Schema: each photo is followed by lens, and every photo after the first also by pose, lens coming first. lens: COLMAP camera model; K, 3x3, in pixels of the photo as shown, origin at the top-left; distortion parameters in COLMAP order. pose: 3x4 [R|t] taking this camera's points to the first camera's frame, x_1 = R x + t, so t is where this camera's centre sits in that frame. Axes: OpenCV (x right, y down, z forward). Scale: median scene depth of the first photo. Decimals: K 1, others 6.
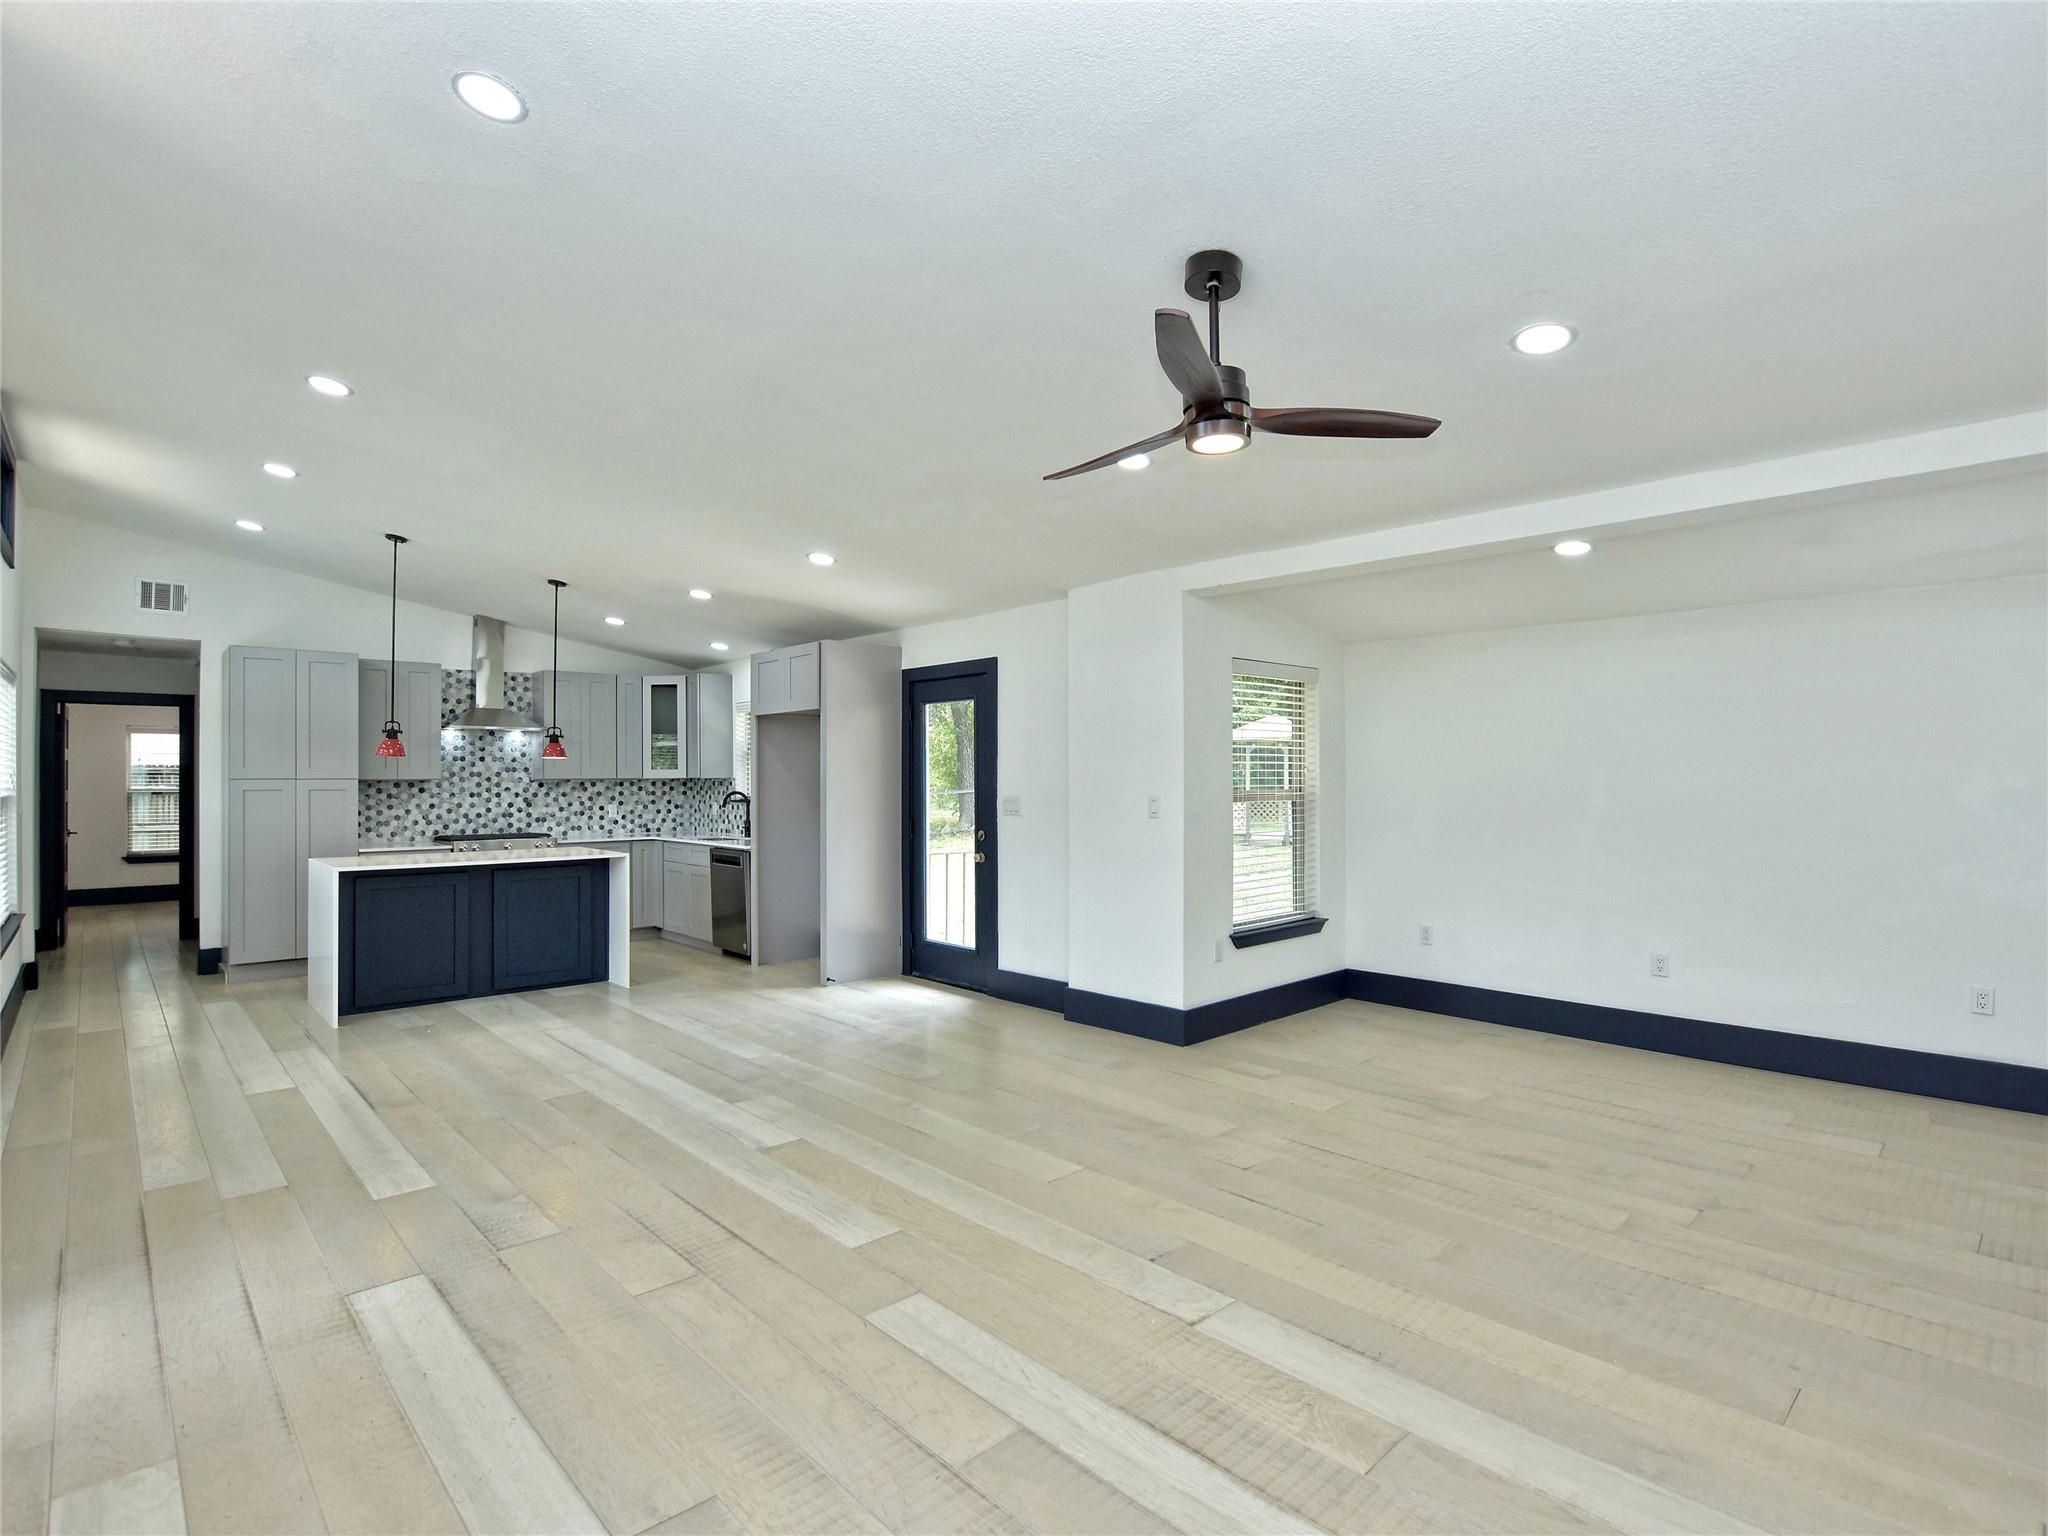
lens RADIAL K [[1023.4, 0, 1033.0], [0, 1023.4, 767.8], [0, 0, 1]] dist [-0.026653, -0.001338]
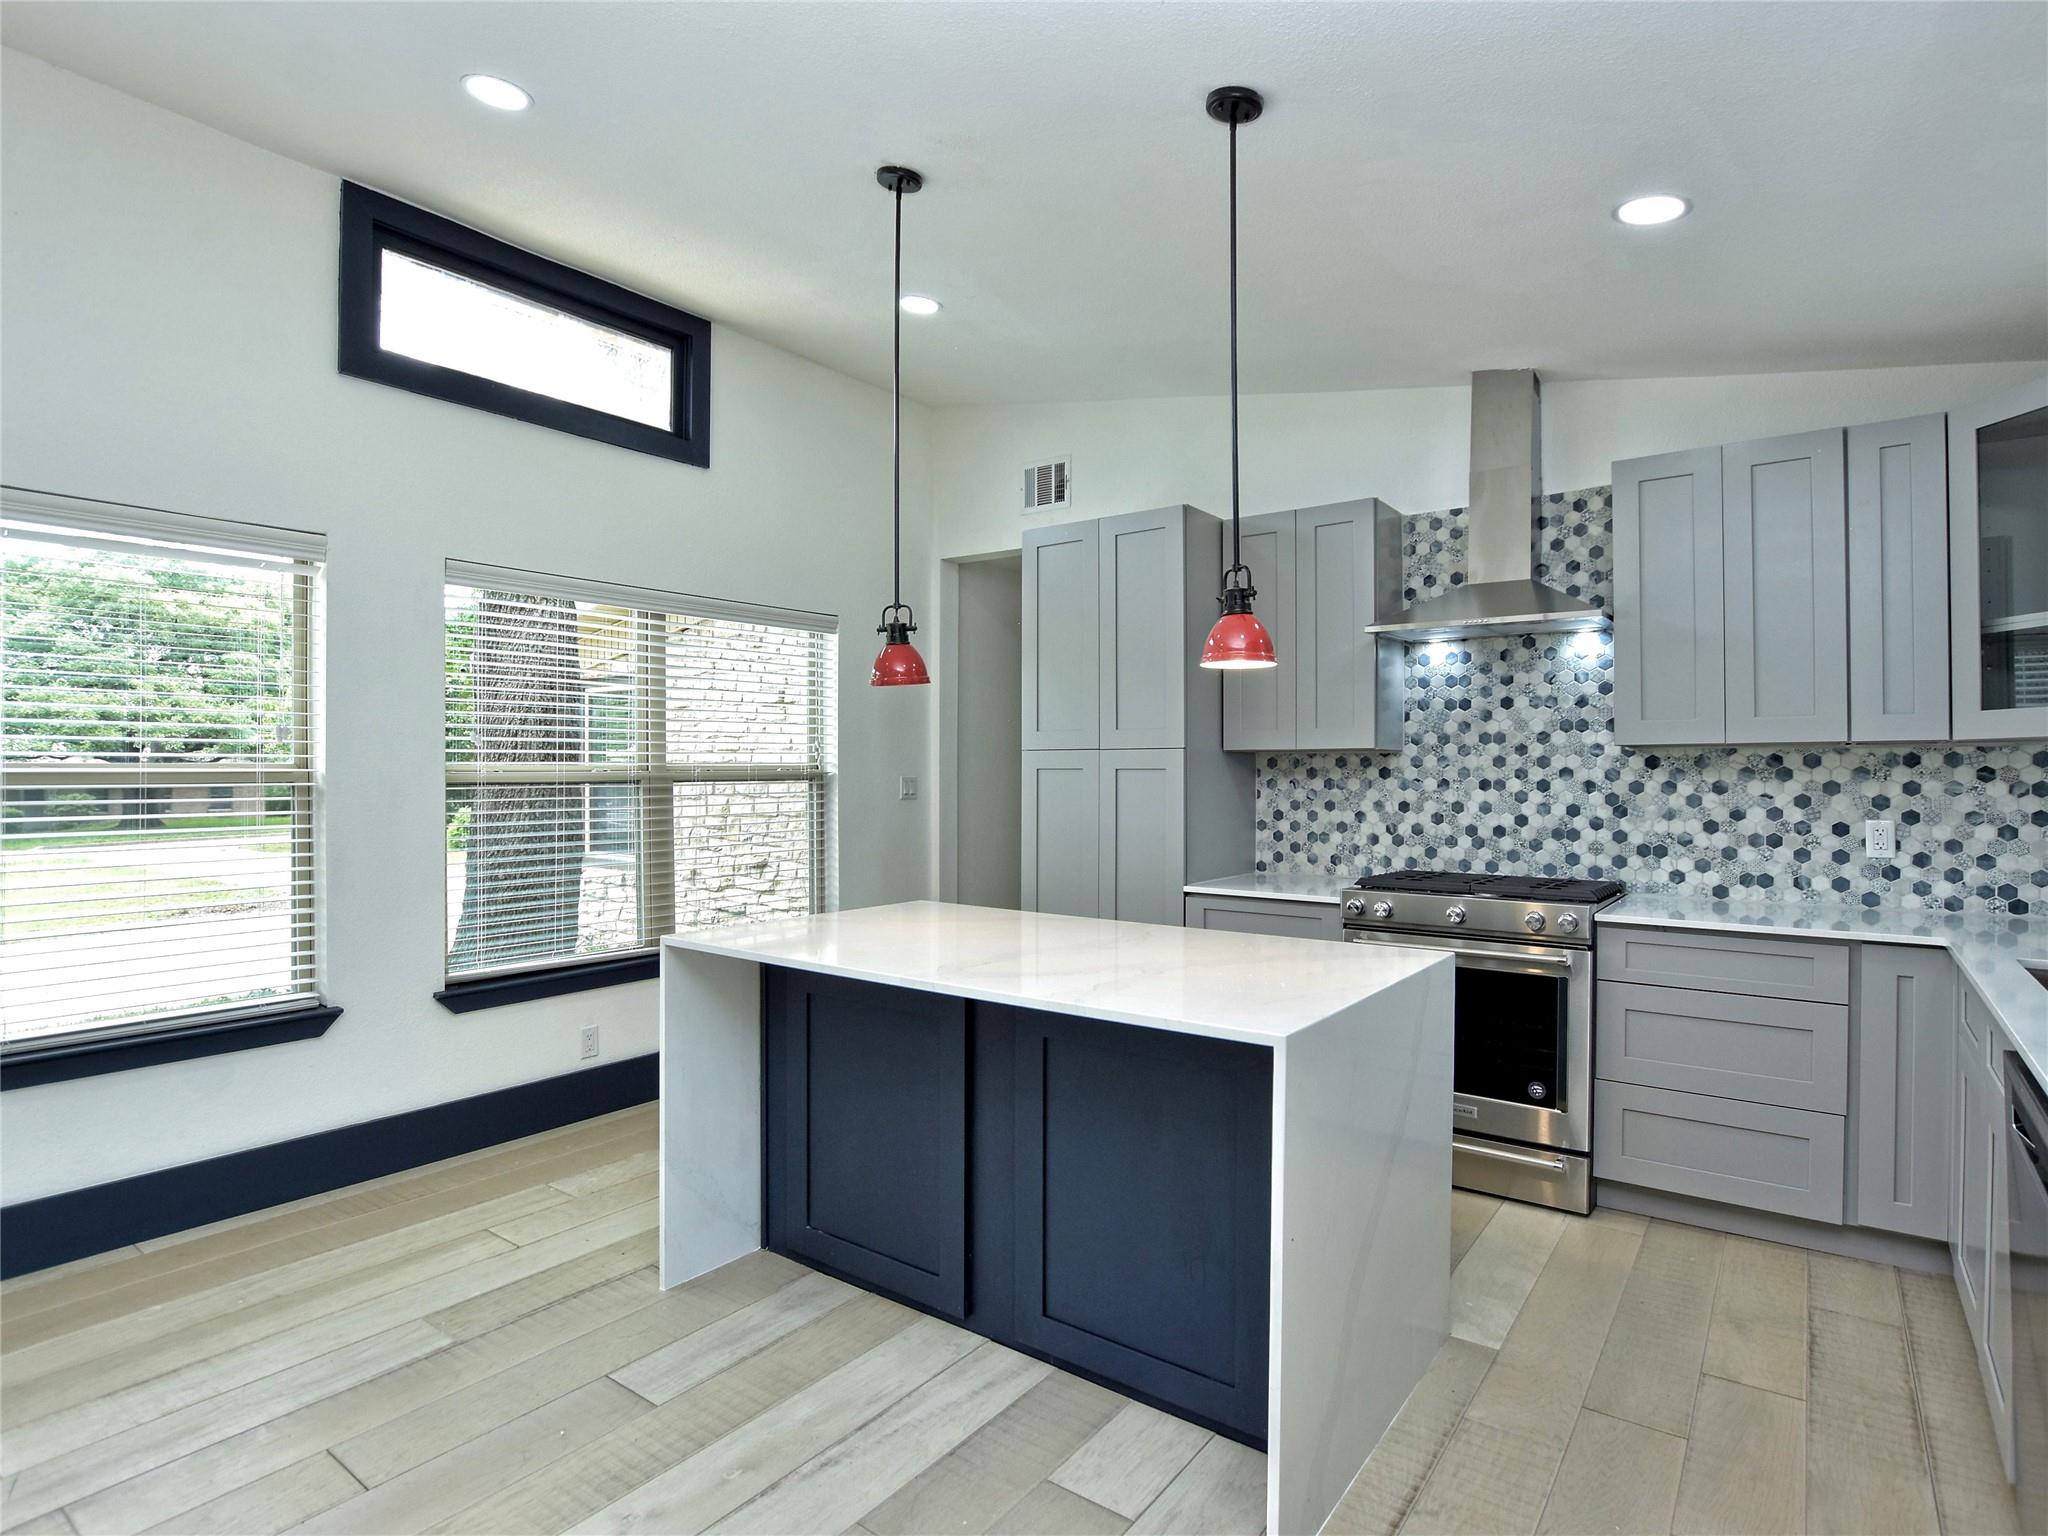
lens RADIAL K [[1055.5, 0, 1034.2], [0, 1055.5, 769.3], [0, 0, 1]] dist [-0.029110, 0.001255]
pose [[0.179268, 0.001107, -0.983800, -0.138210], [0.009227, 0.999953, 0.002806, 0.017237], [0.983757, -0.009581, 0.179249, 0.736485]]
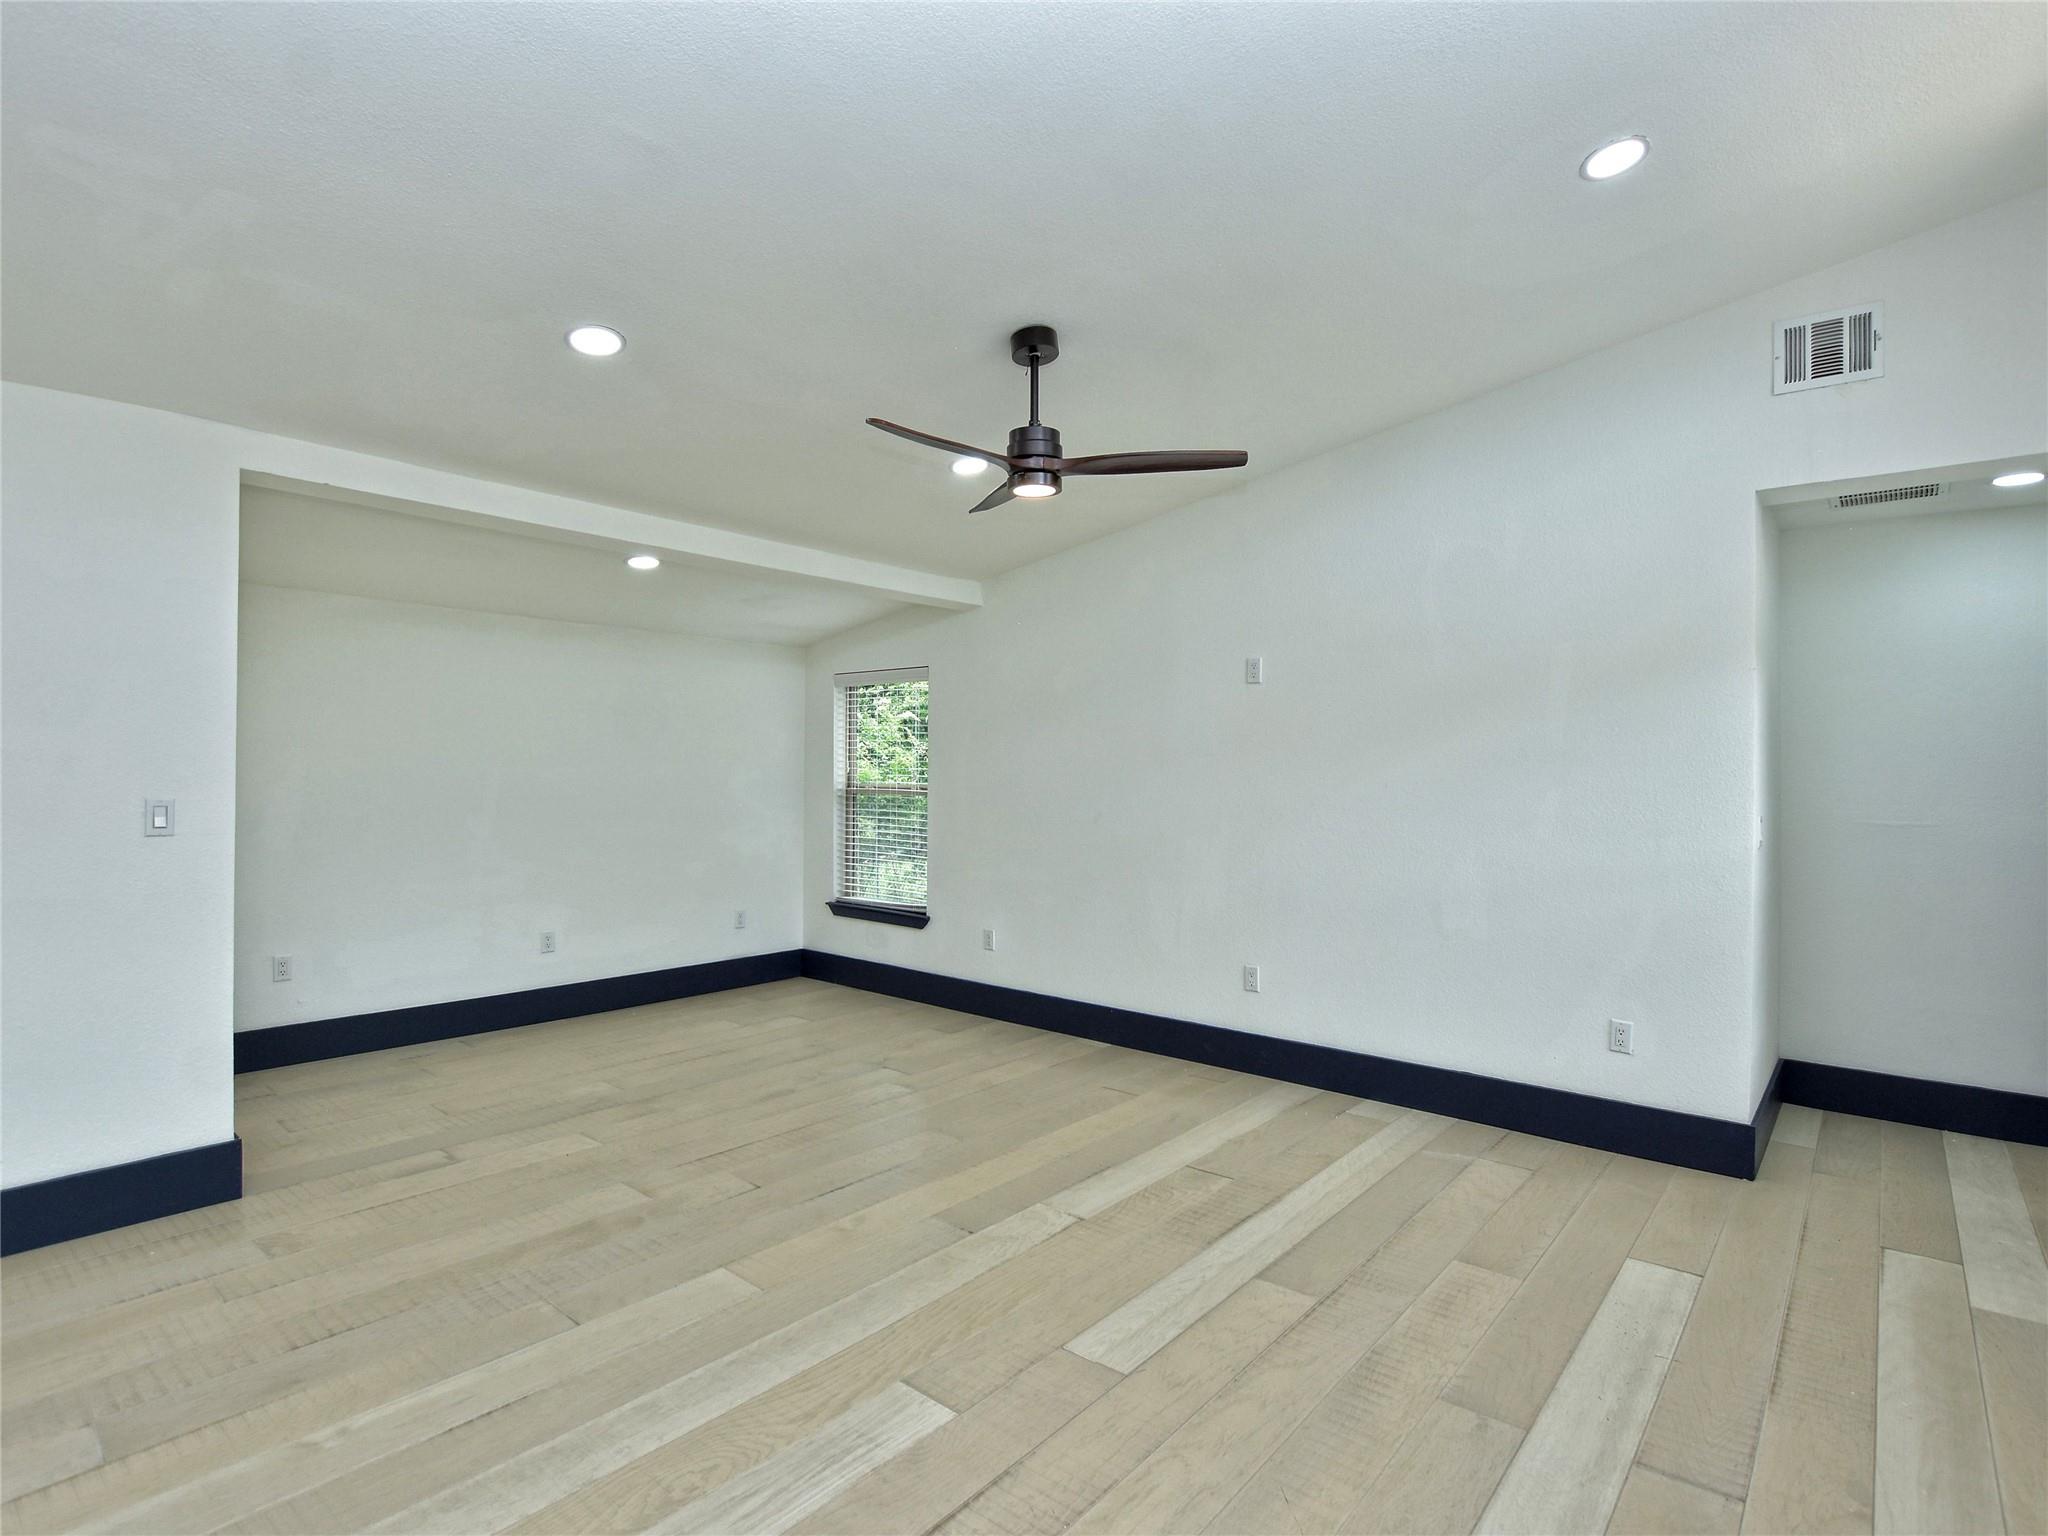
lens RADIAL K [[1036.4, 0, 1034.6], [0, 1036.4, 767.7], [0, 0, 1]] dist [-0.030280, 0.000974]
pose [[-0.118974, 0.005660, 0.992881, -0.330487], [-0.015836, 0.999846, -0.007597, 0.004458], [-0.992771, -0.016628, -0.118866, 0.373450]]
